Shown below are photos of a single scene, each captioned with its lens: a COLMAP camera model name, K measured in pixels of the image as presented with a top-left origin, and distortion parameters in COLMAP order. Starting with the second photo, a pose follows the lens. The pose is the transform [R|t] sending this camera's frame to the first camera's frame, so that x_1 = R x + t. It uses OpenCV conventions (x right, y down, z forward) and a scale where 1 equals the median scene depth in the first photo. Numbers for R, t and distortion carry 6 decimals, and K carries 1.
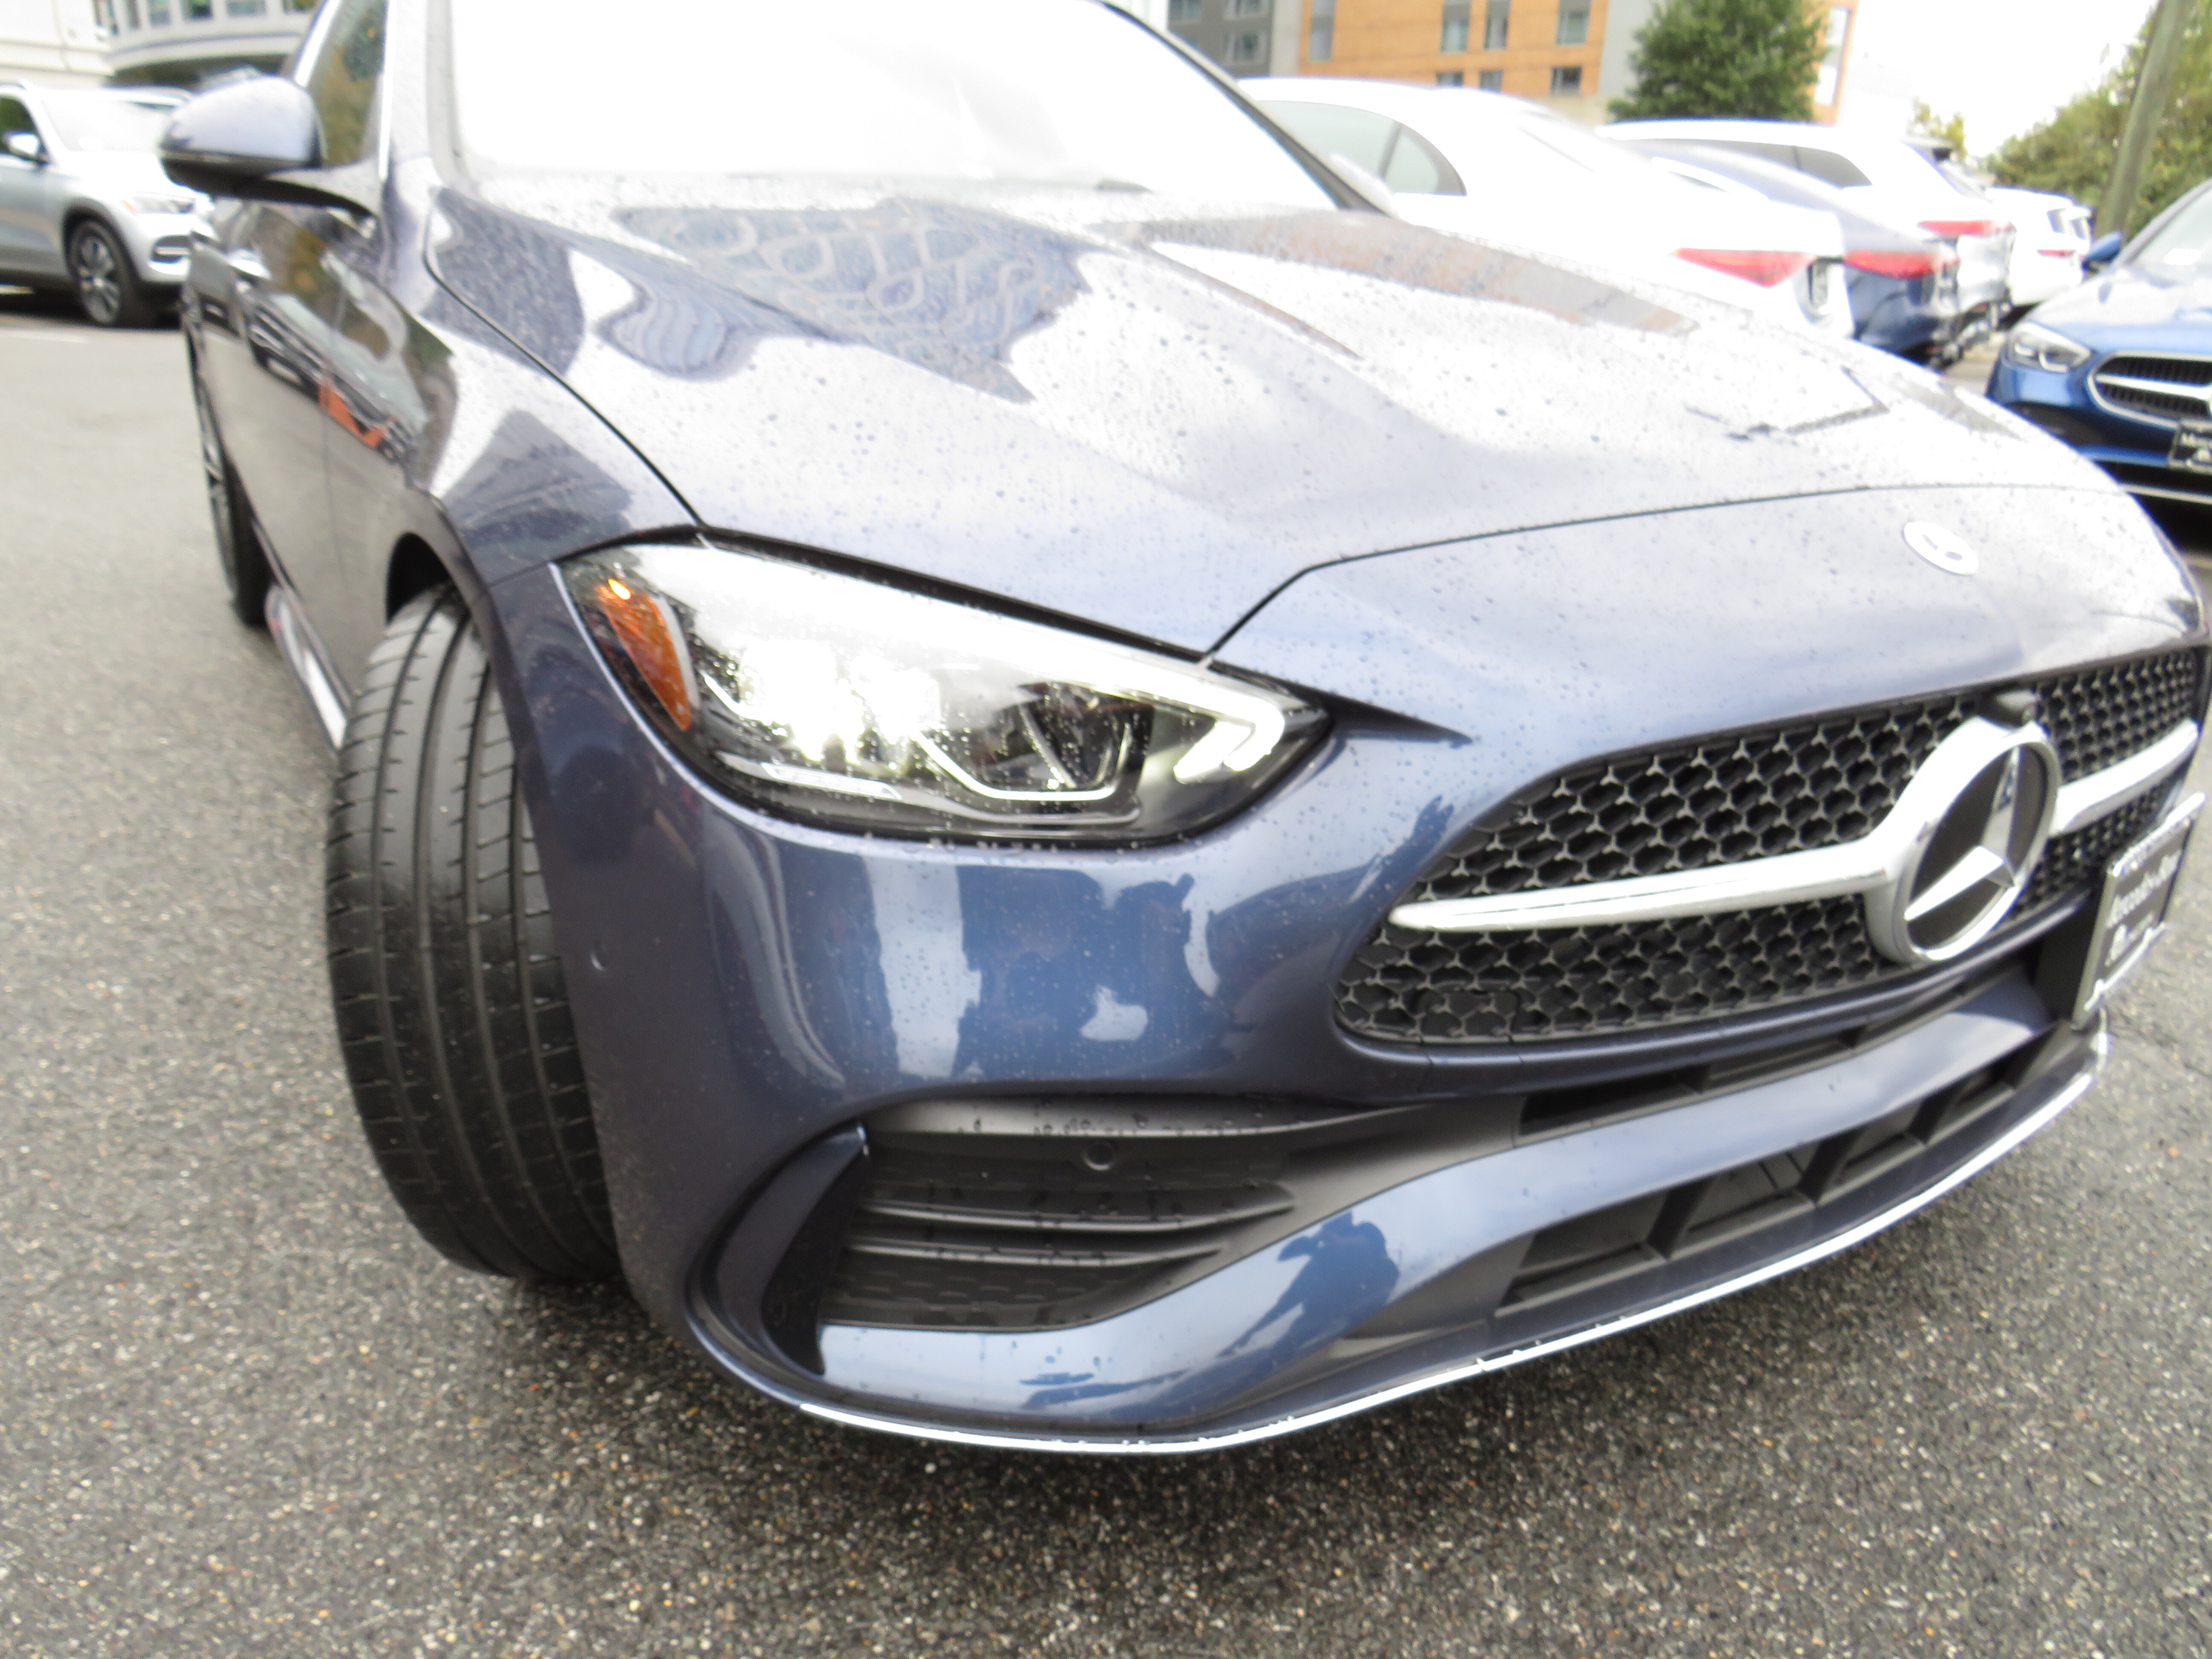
lens RADIAL K [[1557.9, 0, 1106.1], [0, 1557.9, 830.6], [0, 0, 1]] dist [-0.030203, 0.014708]
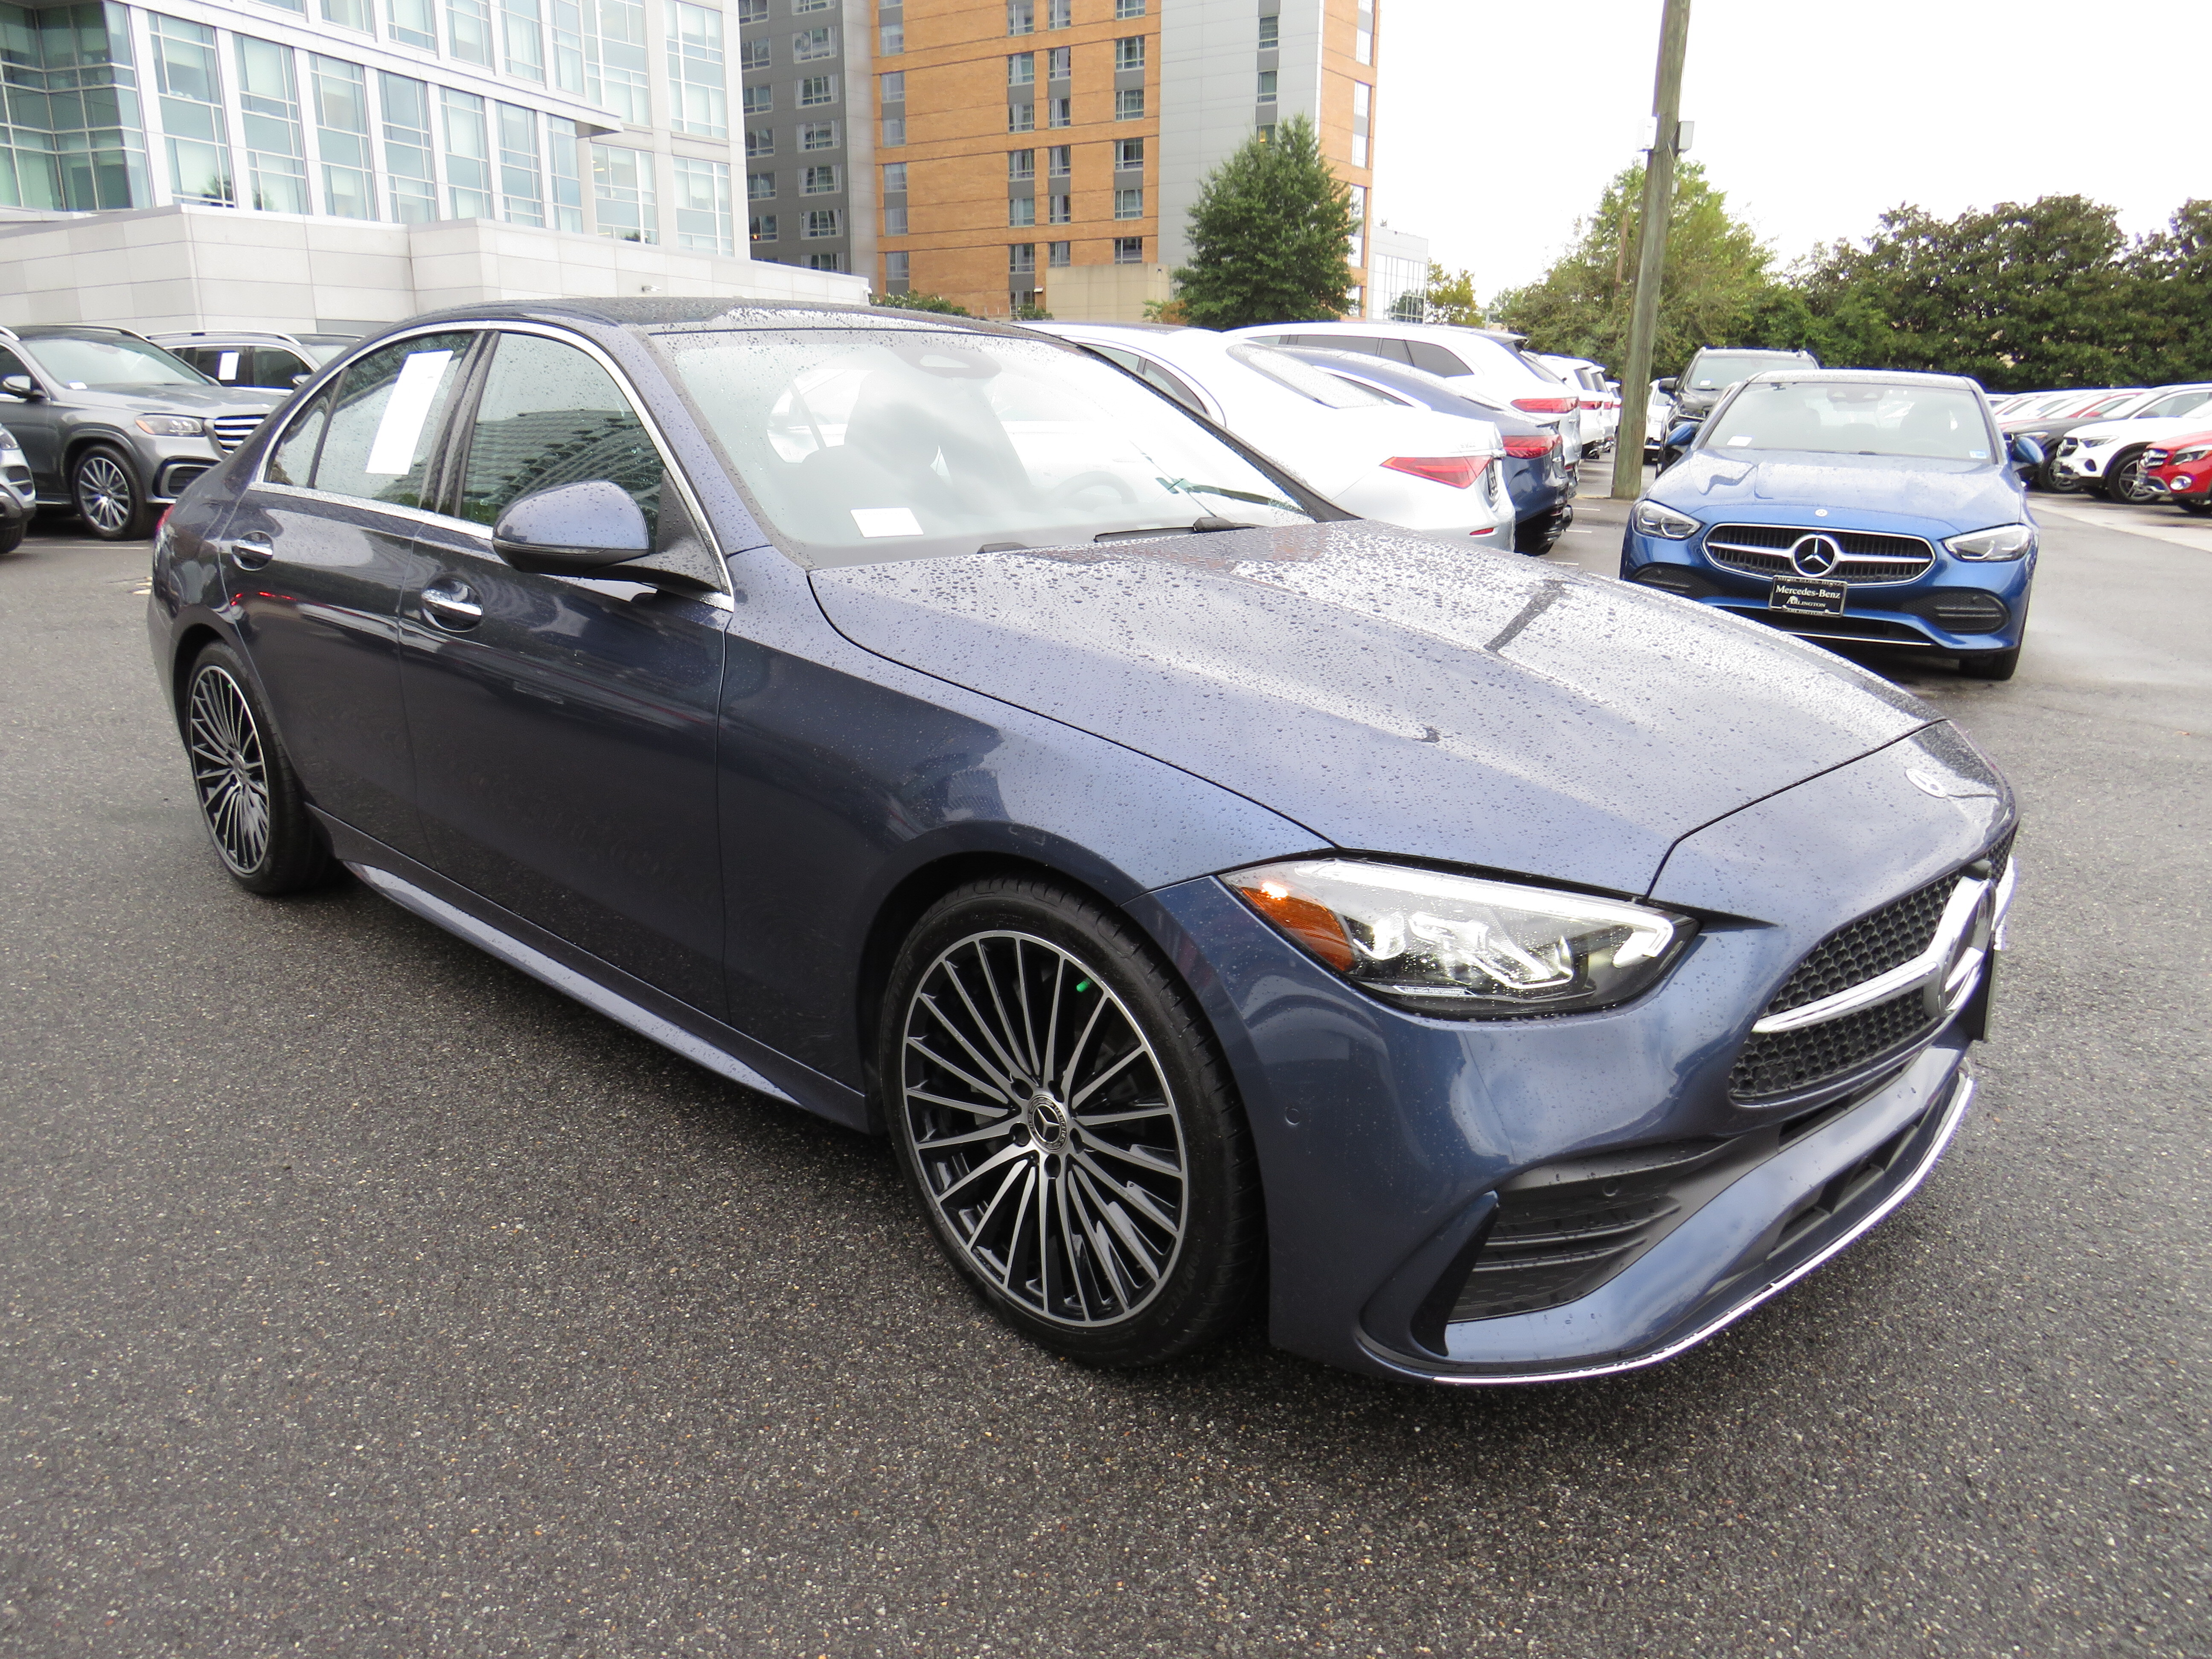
lens RADIAL K [[1557.9, 0, 1095.5], [0, 1557.9, 840.1], [0, 0, 1]] dist [-0.030203, 0.014708]
pose [[0.967023, -0.100509, 0.234019, -0.645715], [0.119514, 0.990469, -0.068464, -0.087344], [-0.224908, 0.094175, 0.969818, -0.405604]]
